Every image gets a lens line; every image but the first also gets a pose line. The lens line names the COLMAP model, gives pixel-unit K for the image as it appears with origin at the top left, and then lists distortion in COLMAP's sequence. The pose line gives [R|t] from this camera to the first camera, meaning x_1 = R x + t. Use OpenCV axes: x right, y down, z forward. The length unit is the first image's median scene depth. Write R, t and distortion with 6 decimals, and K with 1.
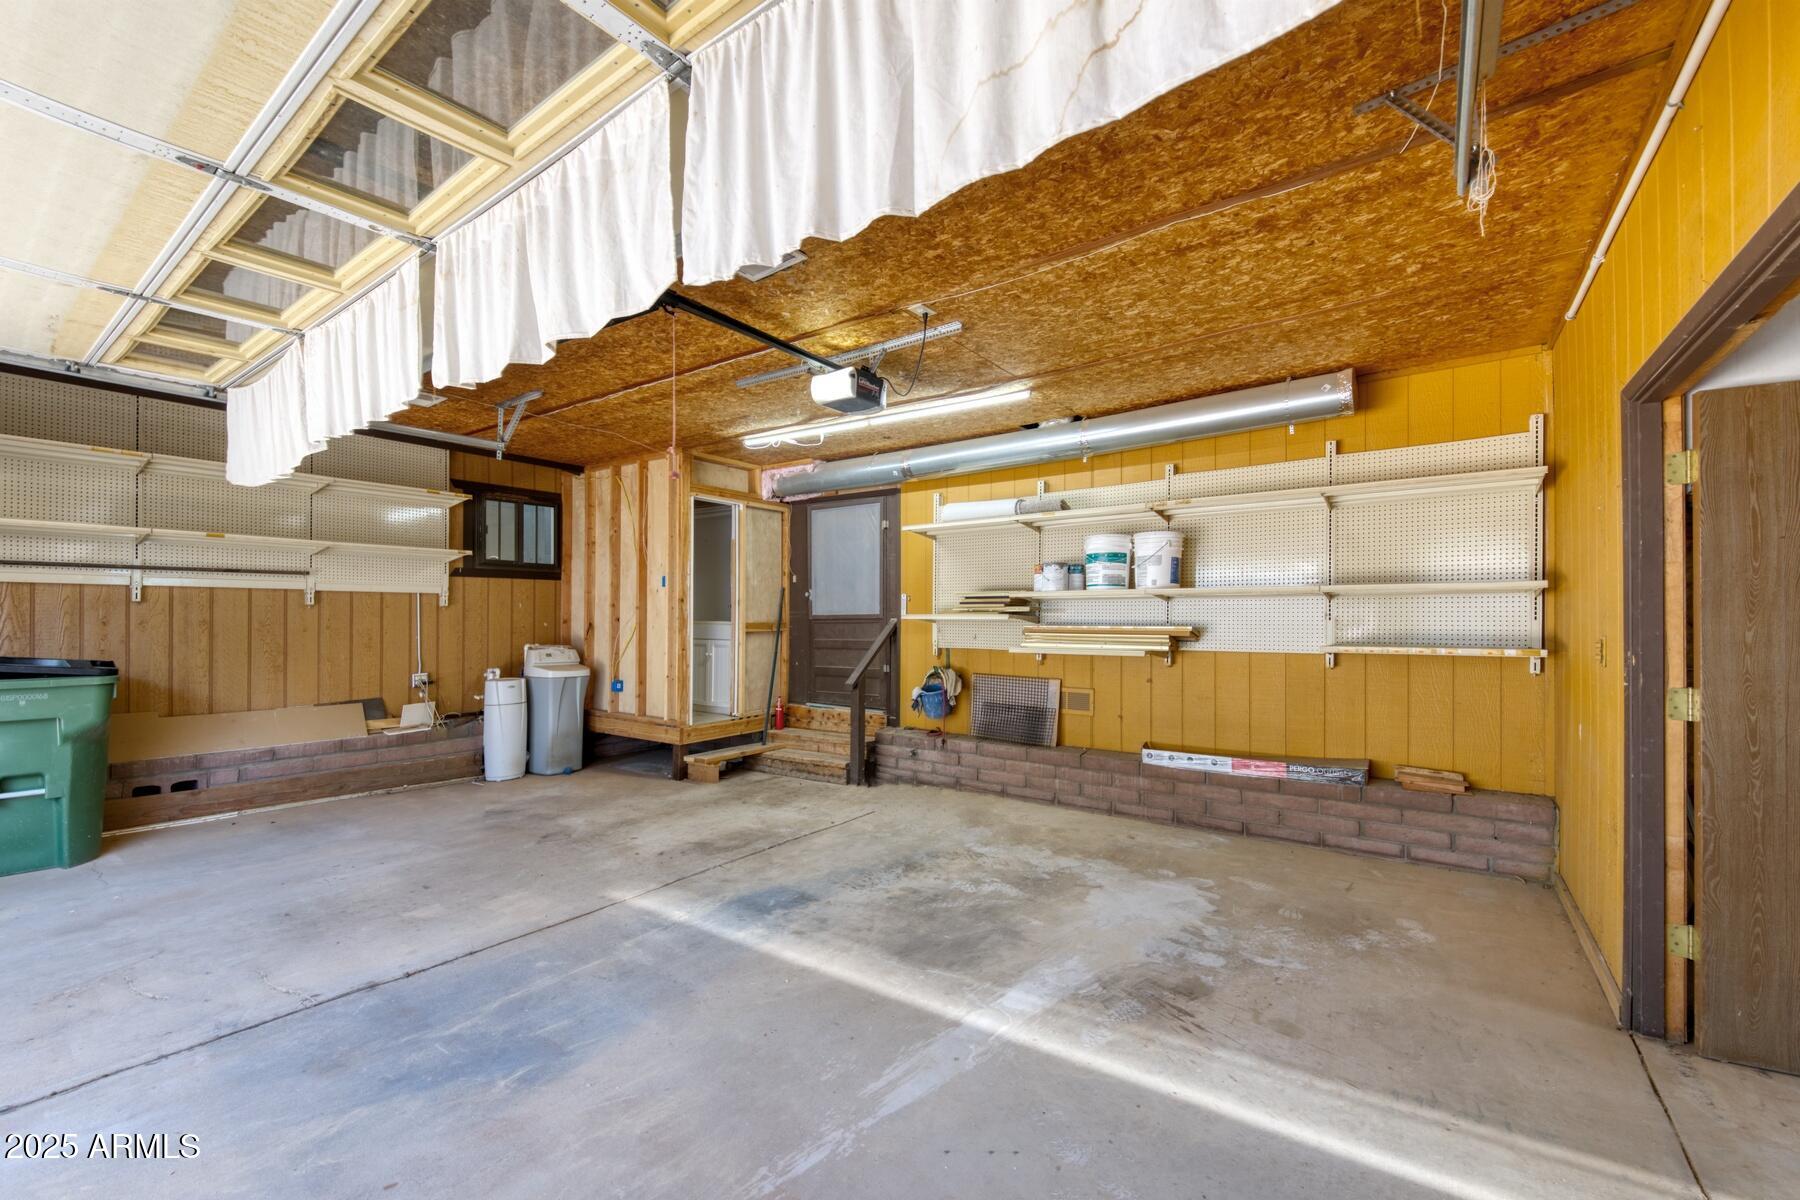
lens RADIAL K [[732.6, 0, 893.1], [0, 732.6, 613.1], [0, 0, 1]] dist [-0.018837, -0.000528]
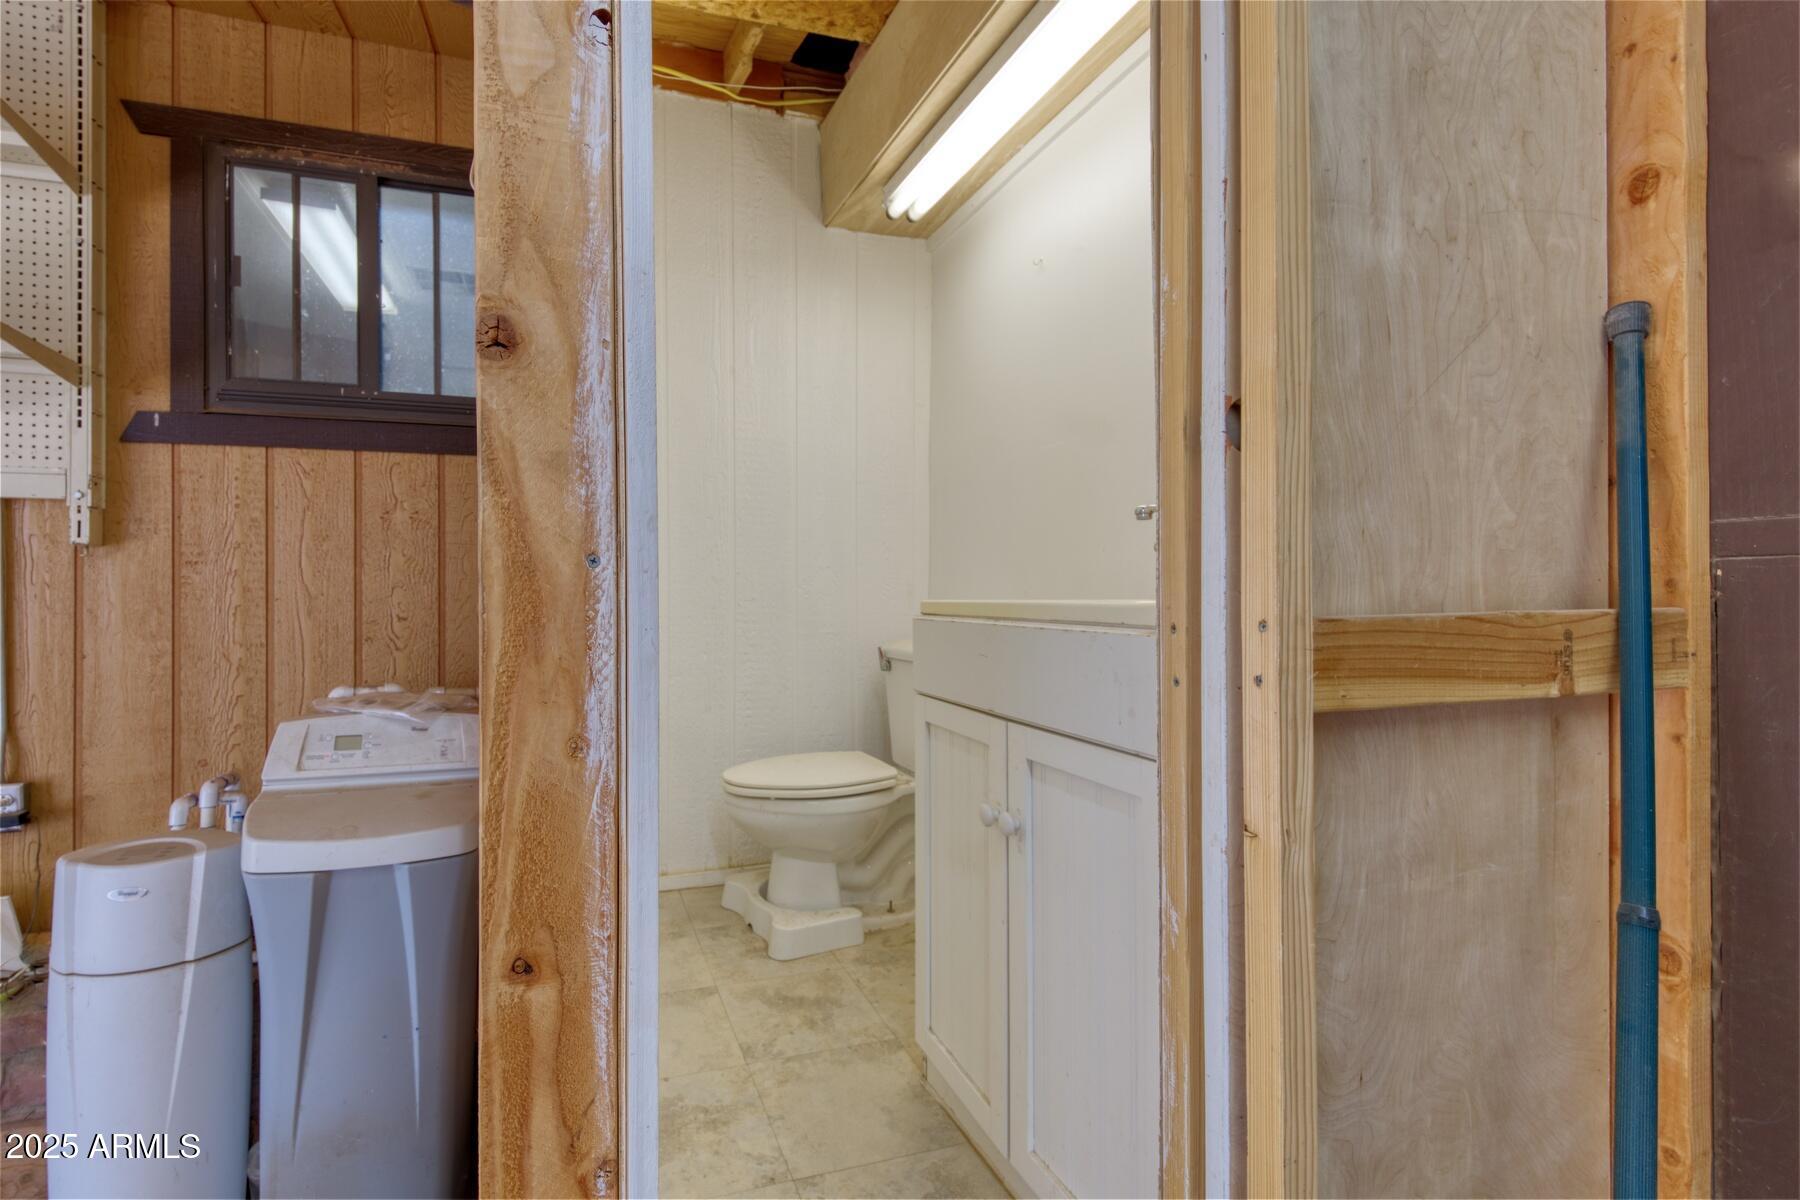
lens RADIAL K [[732.6, 0, 892.7], [0, 732.6, 598.5], [0, 0, 1]] dist [-0.018837, -0.000528]
pose [[0.872604, 0.000877, -0.488427, -0.202466], [0.003094, 0.999968, 0.007325, 0.009714], [0.488418, -0.007903, 0.872574, 0.875015]]
